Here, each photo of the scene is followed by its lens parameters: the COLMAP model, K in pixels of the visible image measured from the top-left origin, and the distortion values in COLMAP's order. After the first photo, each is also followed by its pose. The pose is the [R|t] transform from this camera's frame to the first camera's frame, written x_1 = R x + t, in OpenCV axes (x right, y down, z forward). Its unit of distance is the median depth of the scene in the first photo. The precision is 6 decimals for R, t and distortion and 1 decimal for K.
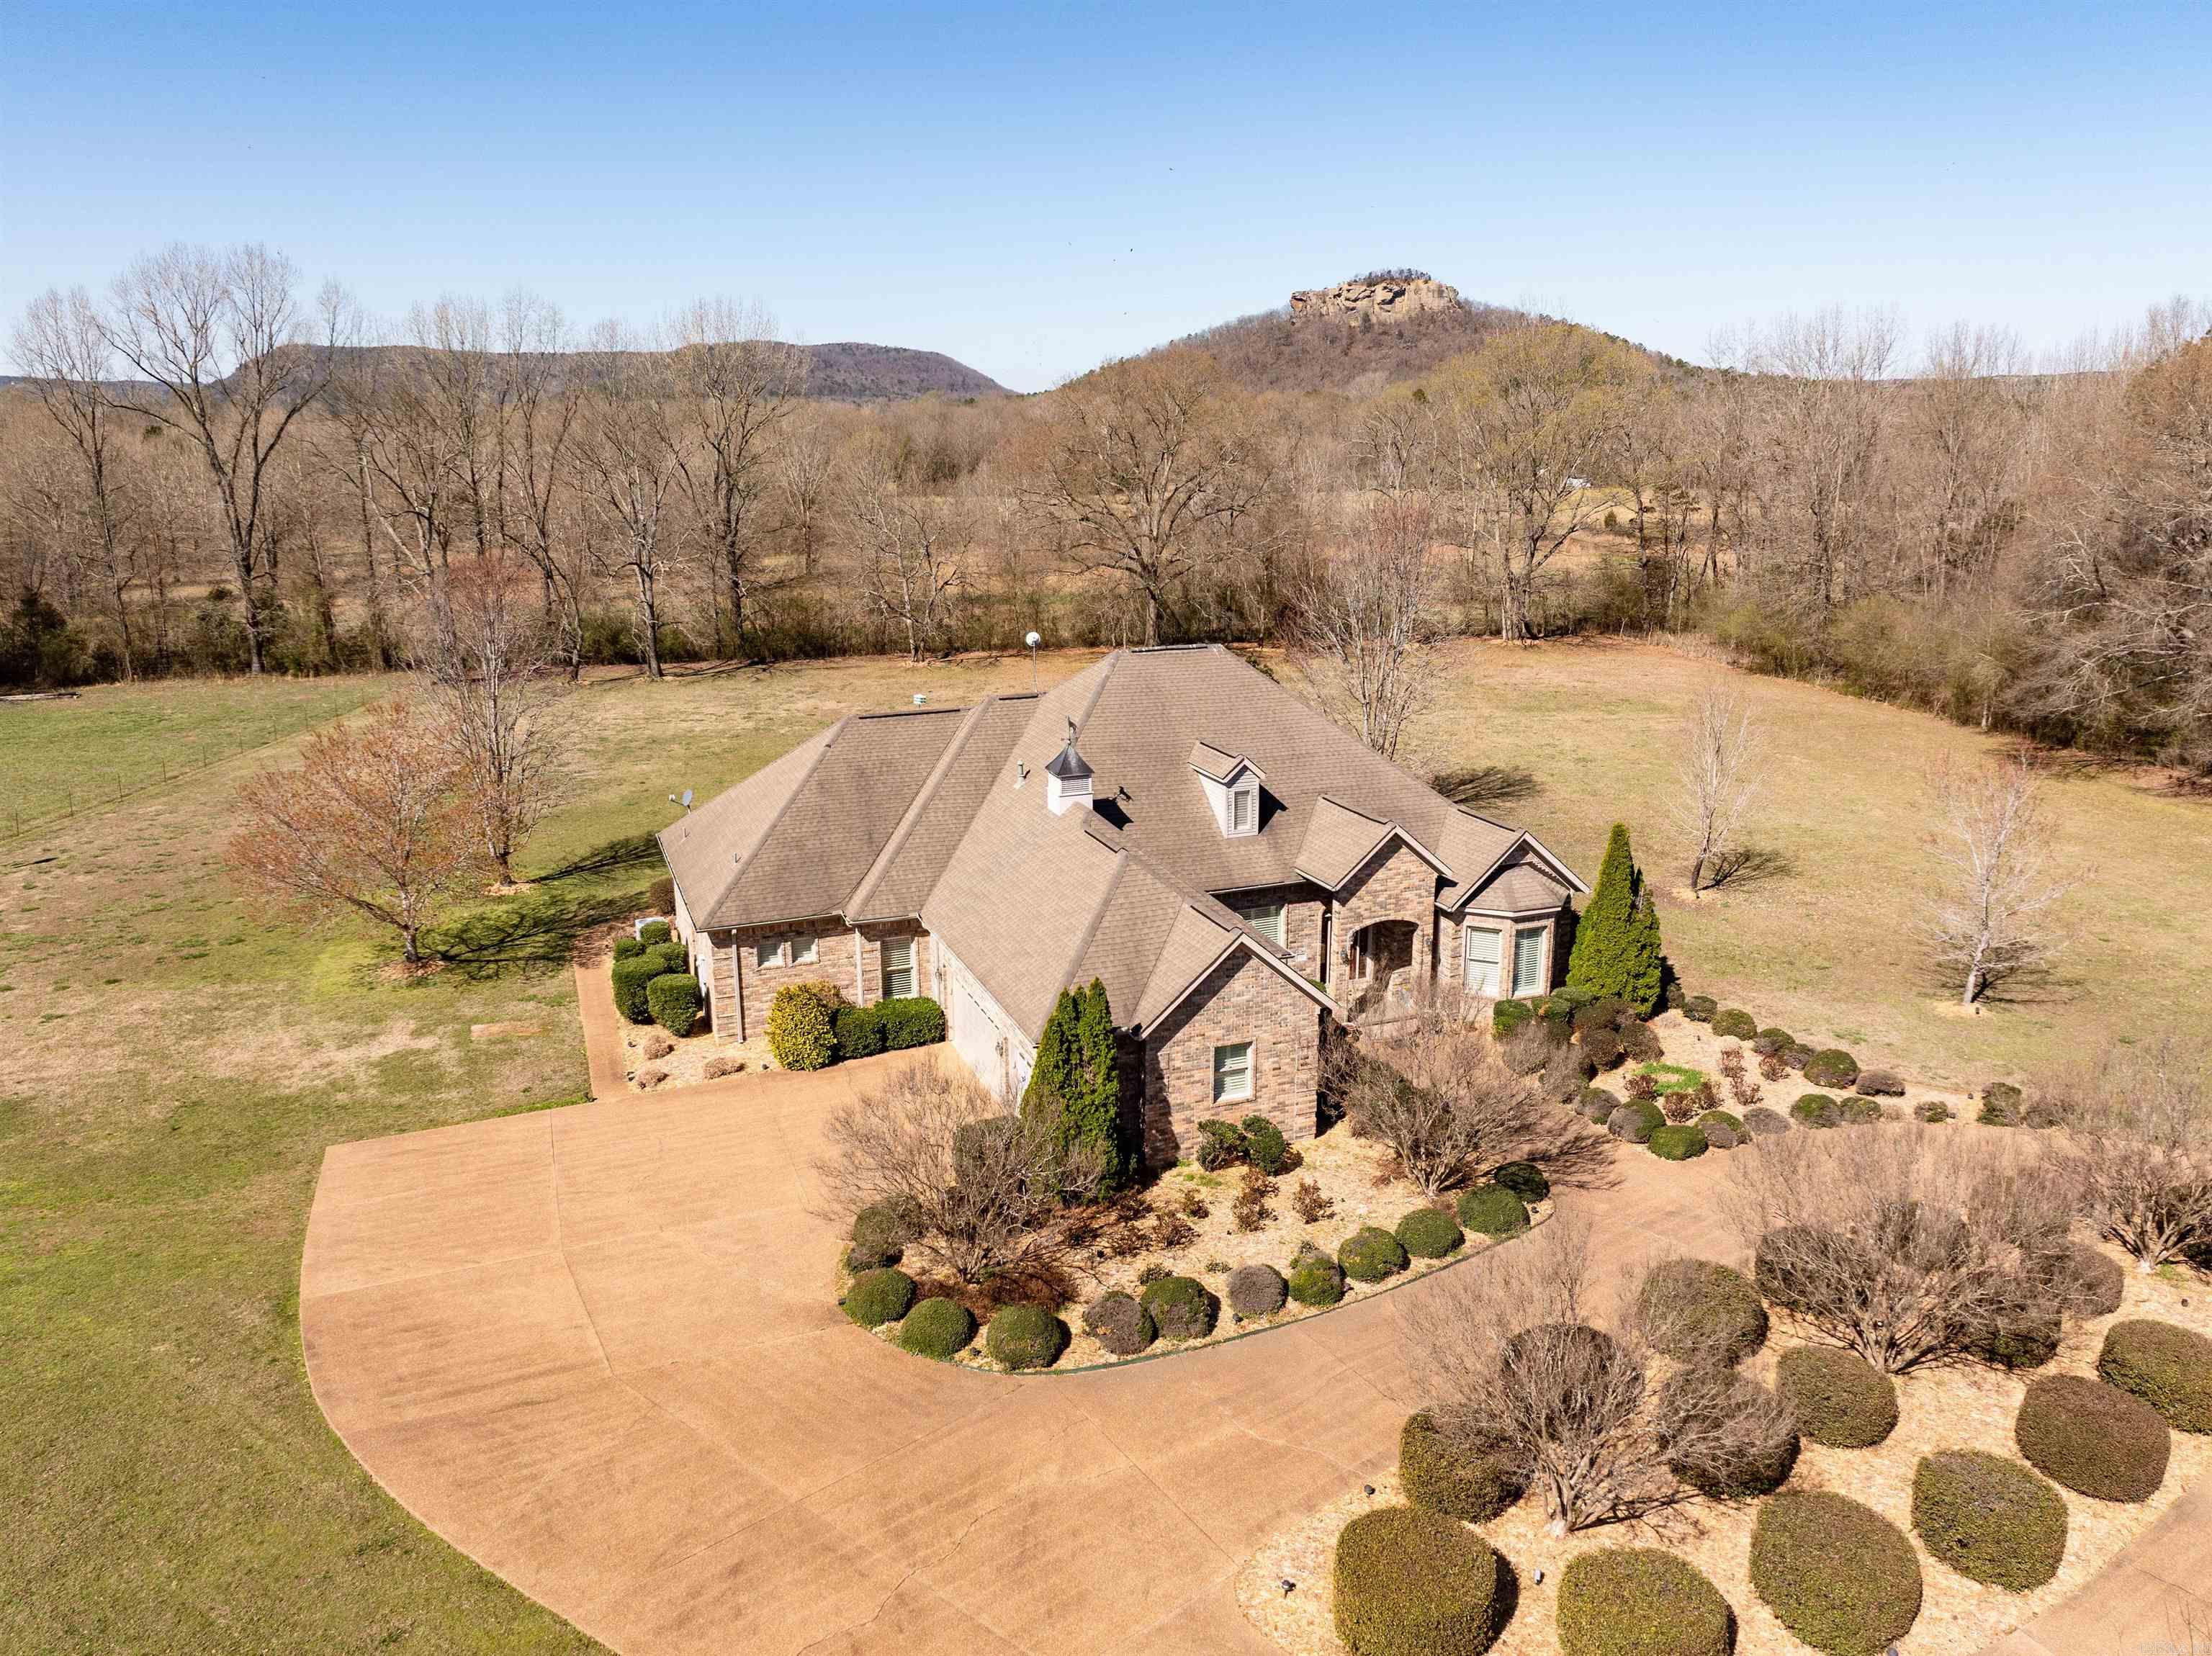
lens RADIAL K [[1597.0, 0, 1106.0], [0, 1597.0, 828.0], [0, 0, 1]] dist [-0.037375, 0.030888]
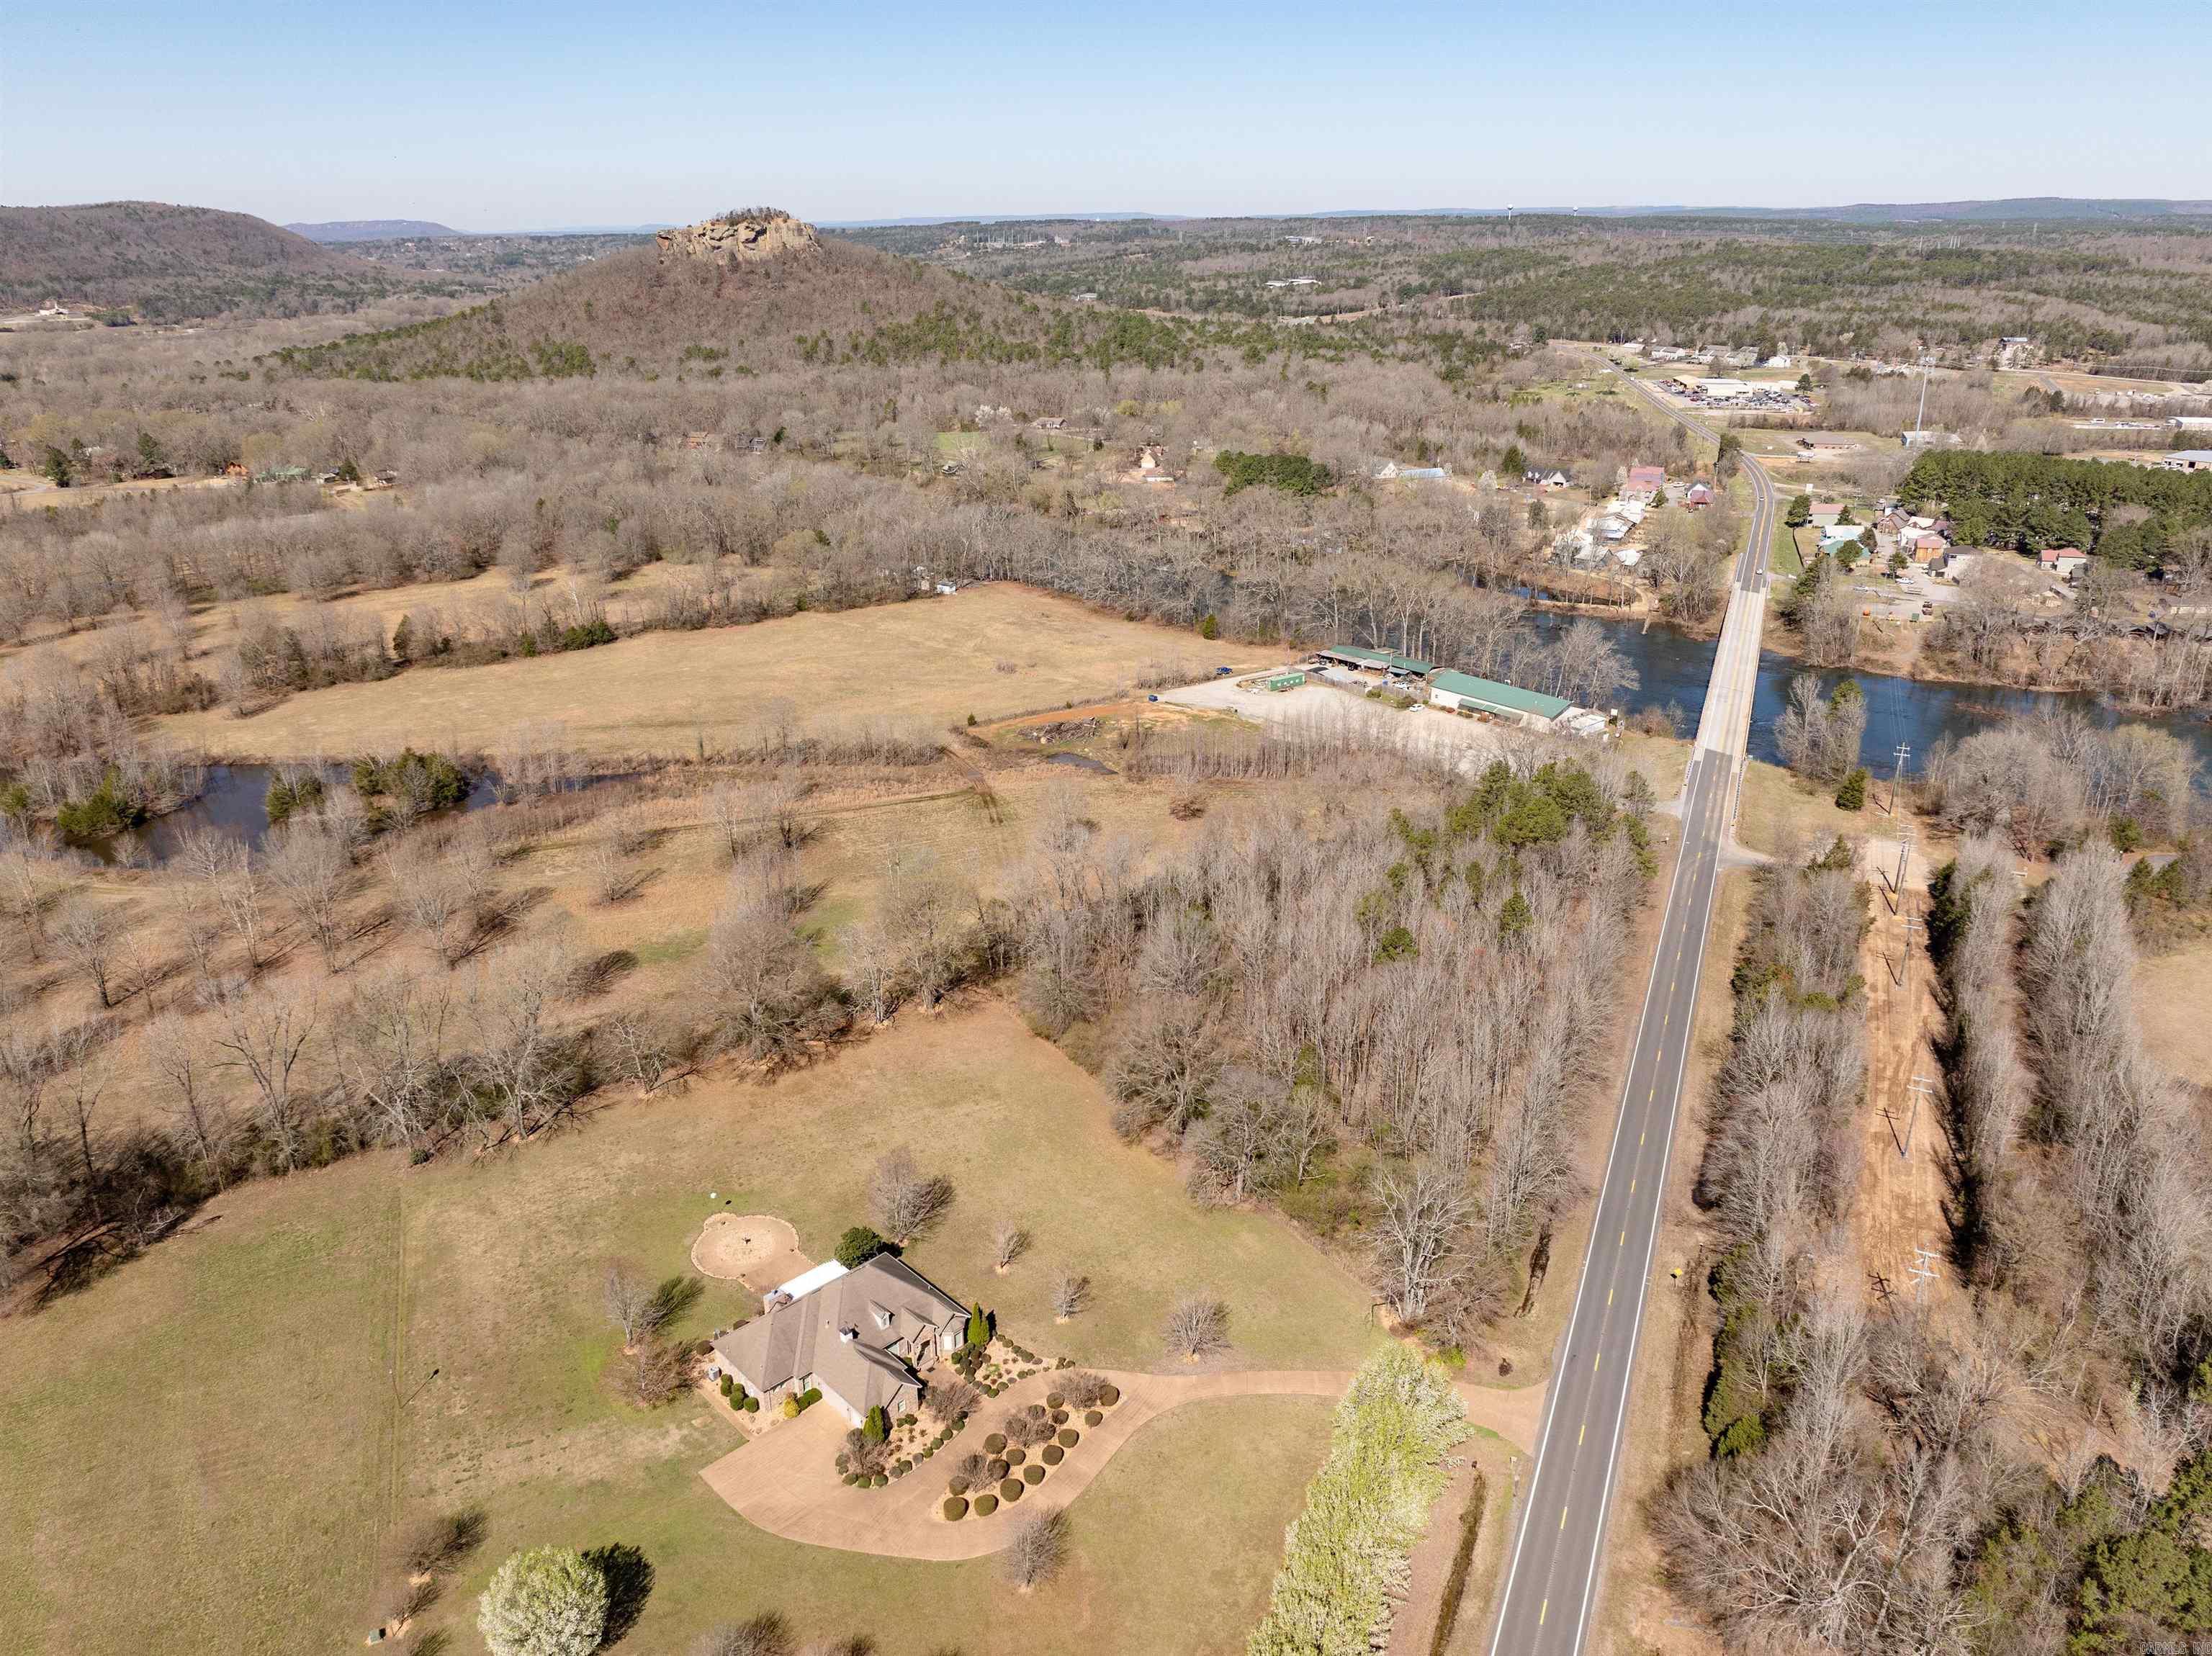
lens RADIAL K [[1597.0, 0, 1106.0], [0, 1597.0, 828.0], [0, 0, 1]] dist [-0.037375, 0.030888]
pose [[0.928430, -0.136036, 0.345705, -0.022724], [0.095807, 0.986744, 0.130984, -0.063296], [-0.358941, -0.088489, 0.929156, -0.104014]]
